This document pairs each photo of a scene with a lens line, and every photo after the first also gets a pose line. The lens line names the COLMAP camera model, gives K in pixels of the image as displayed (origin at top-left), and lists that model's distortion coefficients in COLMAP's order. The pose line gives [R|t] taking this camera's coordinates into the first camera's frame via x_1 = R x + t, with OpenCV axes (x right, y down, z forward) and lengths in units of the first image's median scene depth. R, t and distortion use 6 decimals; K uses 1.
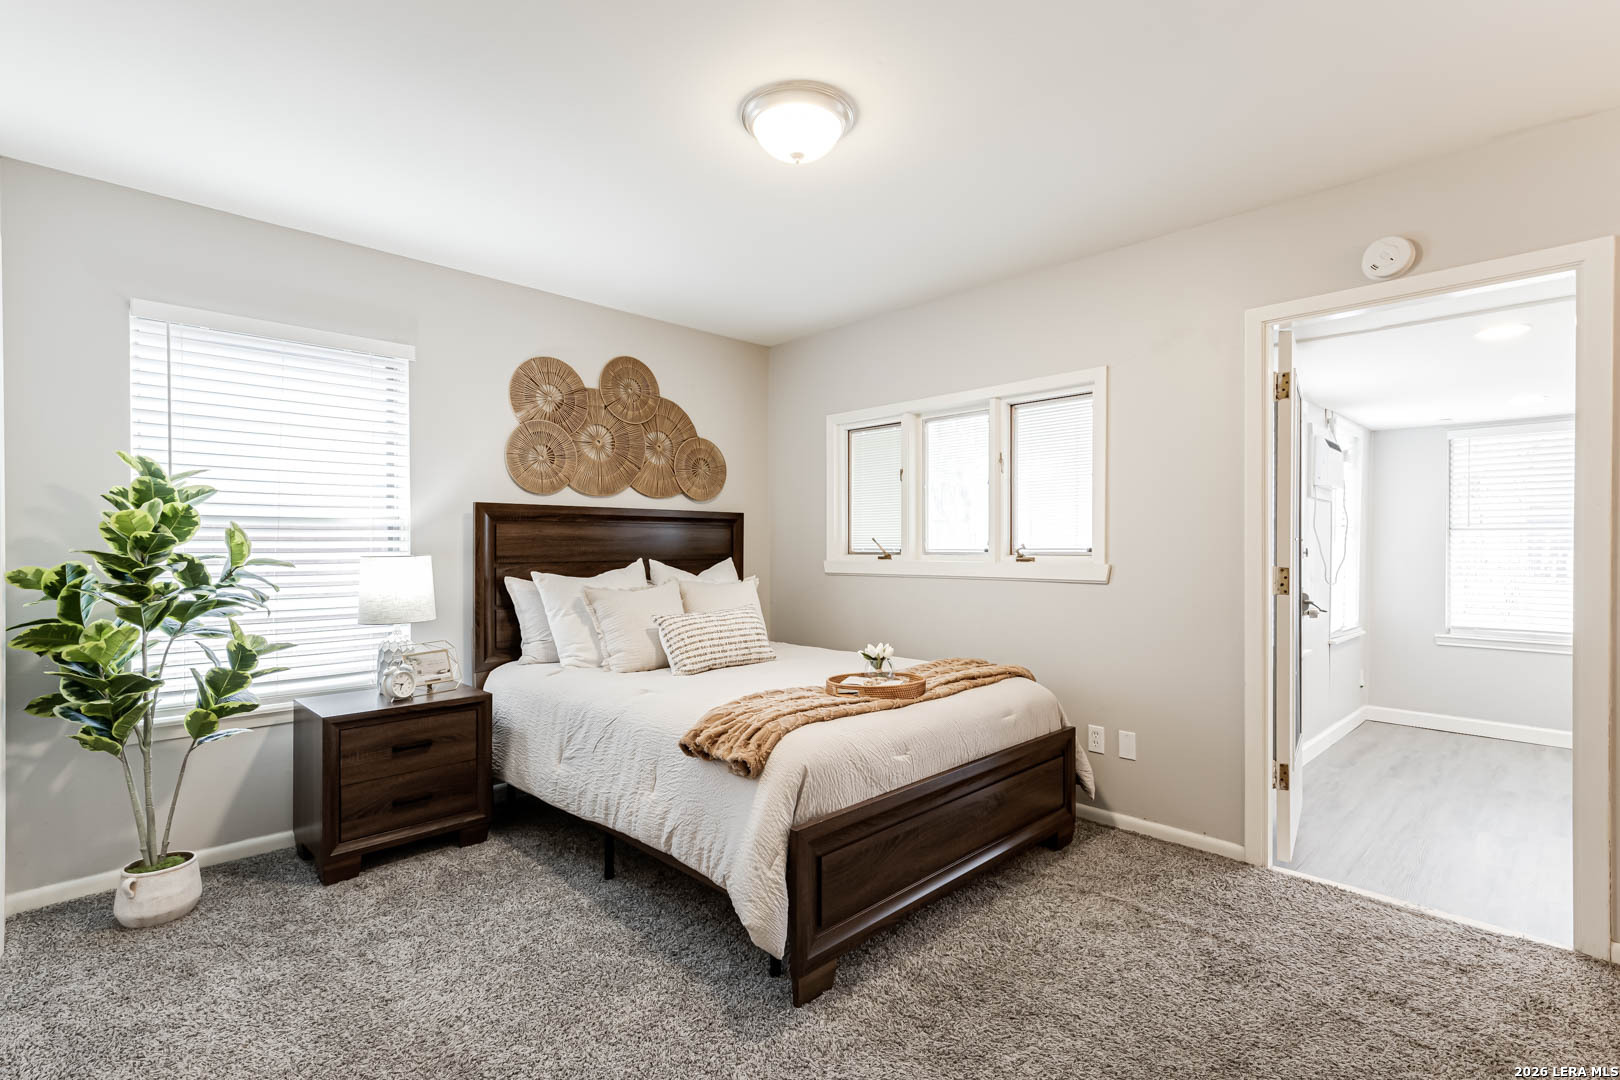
lens RADIAL K [[754.5, 0, 808.7], [0, 754.5, 546.3], [0, 0, 1]] dist [0.015401, -0.000165]
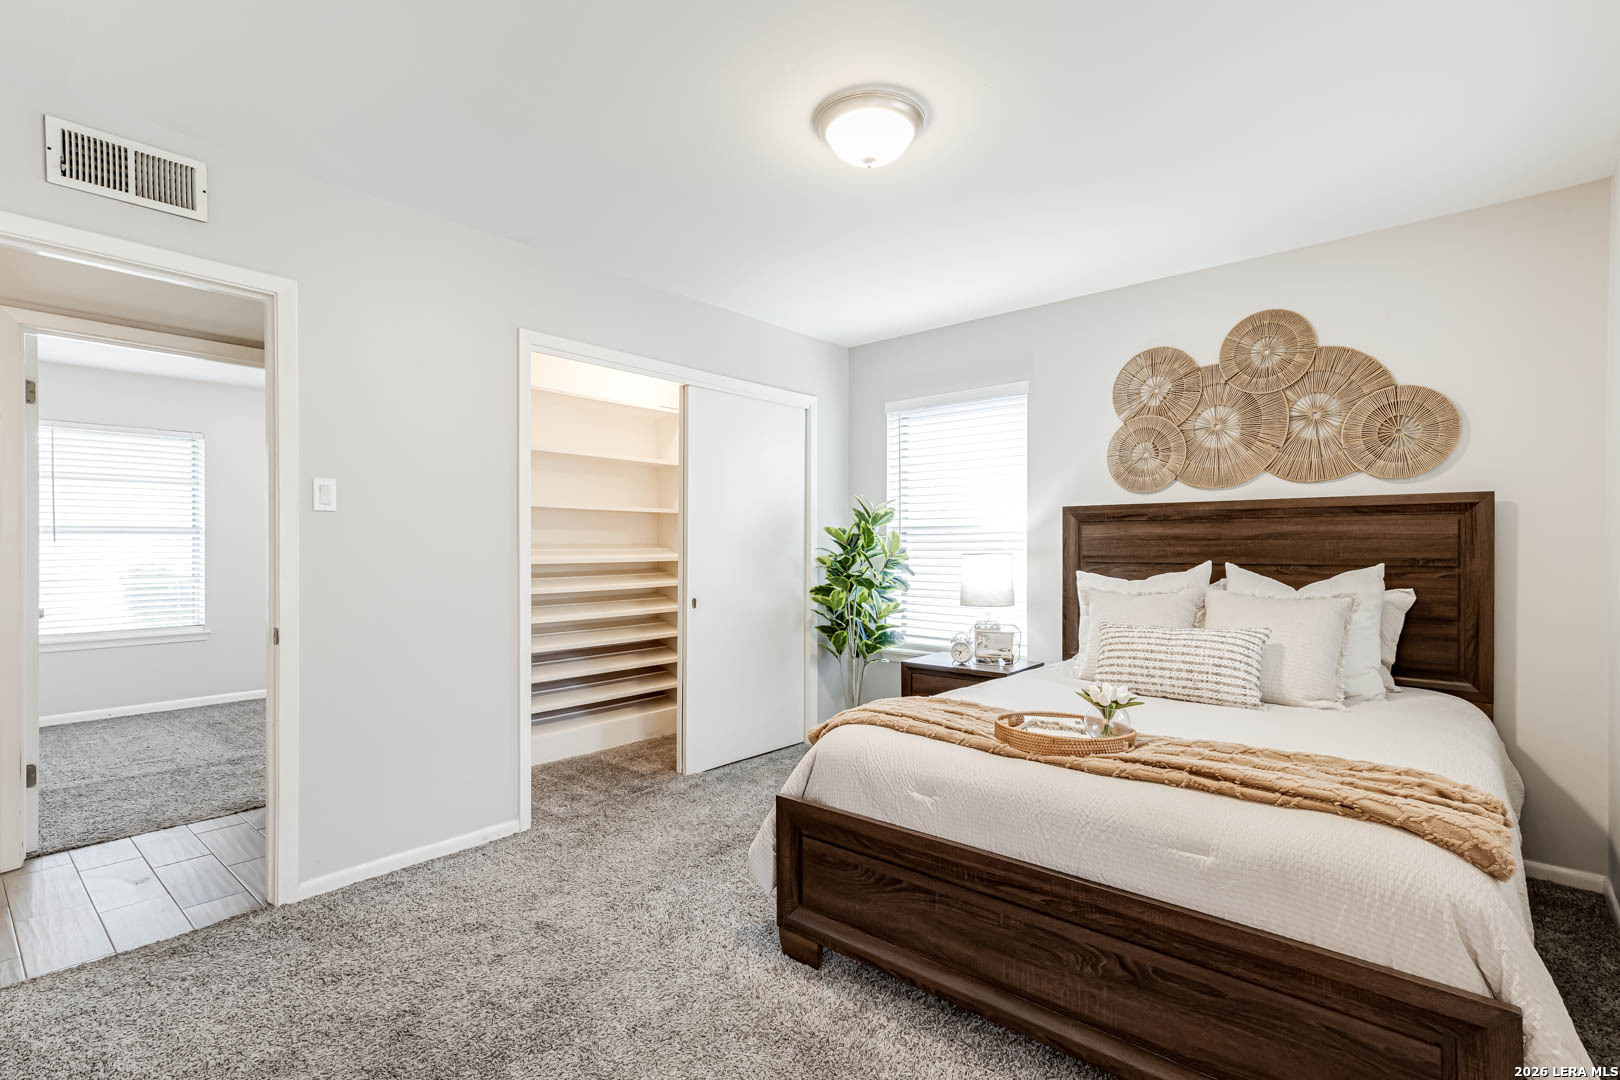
lens RADIAL K [[754.5, 0, 800.9], [0, 754.5, 549.9], [0, 0, 1]] dist [0.015401, -0.000165]
pose [[0.088443, 0.005019, -0.996069, 0.628807], [-0.000164, 0.999987, 0.005025, -0.000293], [0.996081, -0.000281, 0.088443, 0.525036]]
